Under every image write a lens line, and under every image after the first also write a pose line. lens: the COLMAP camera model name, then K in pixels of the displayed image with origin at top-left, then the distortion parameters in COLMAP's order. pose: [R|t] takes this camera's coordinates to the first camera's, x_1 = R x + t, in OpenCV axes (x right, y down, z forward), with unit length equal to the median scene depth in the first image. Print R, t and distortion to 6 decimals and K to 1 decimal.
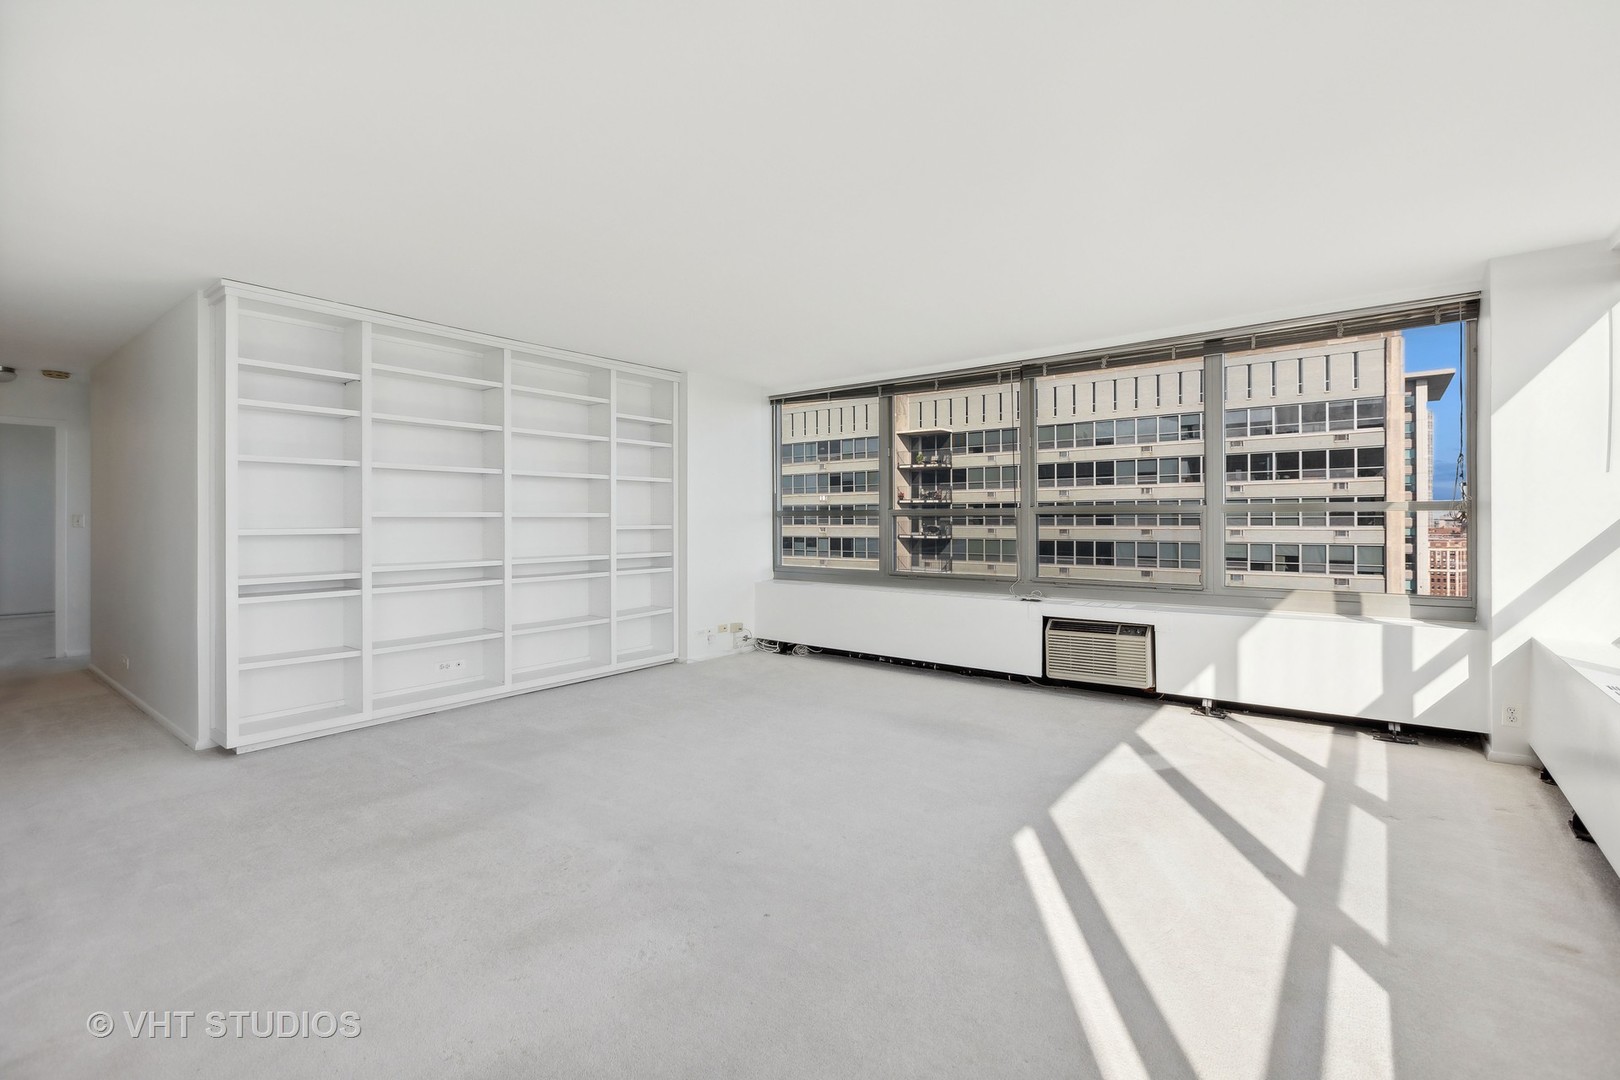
lens RADIAL K [[729.2, 0, 808.0], [0, 729.2, 517.9], [0, 0, 1]] dist [-0.000320, -0.000234]
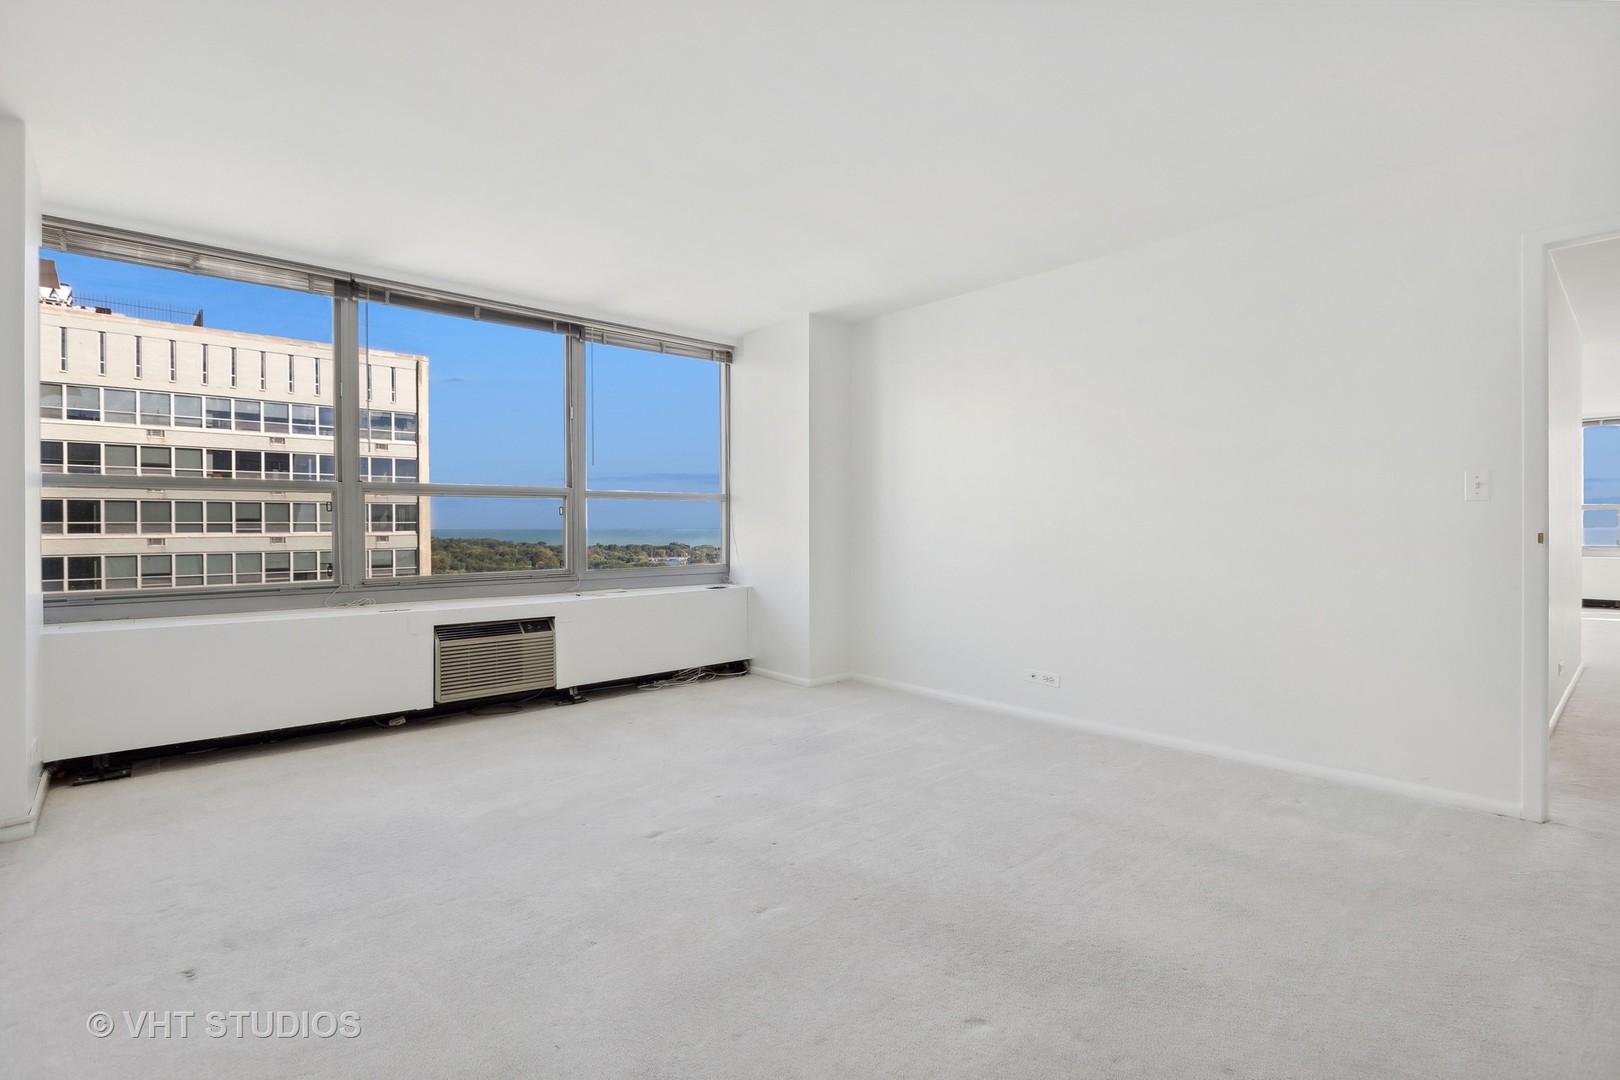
lens RADIAL K [[790.4, 0, 810.6], [0, 790.4, 523.6], [0, 0, 1]] dist [0.001593, 0.000017]
pose [[0.159156, 0.002812, 0.987249, -0.265486], [-0.001498, 0.999995, -0.002607, 0.001620], [-0.987252, -0.001064, 0.159160, 0.203270]]
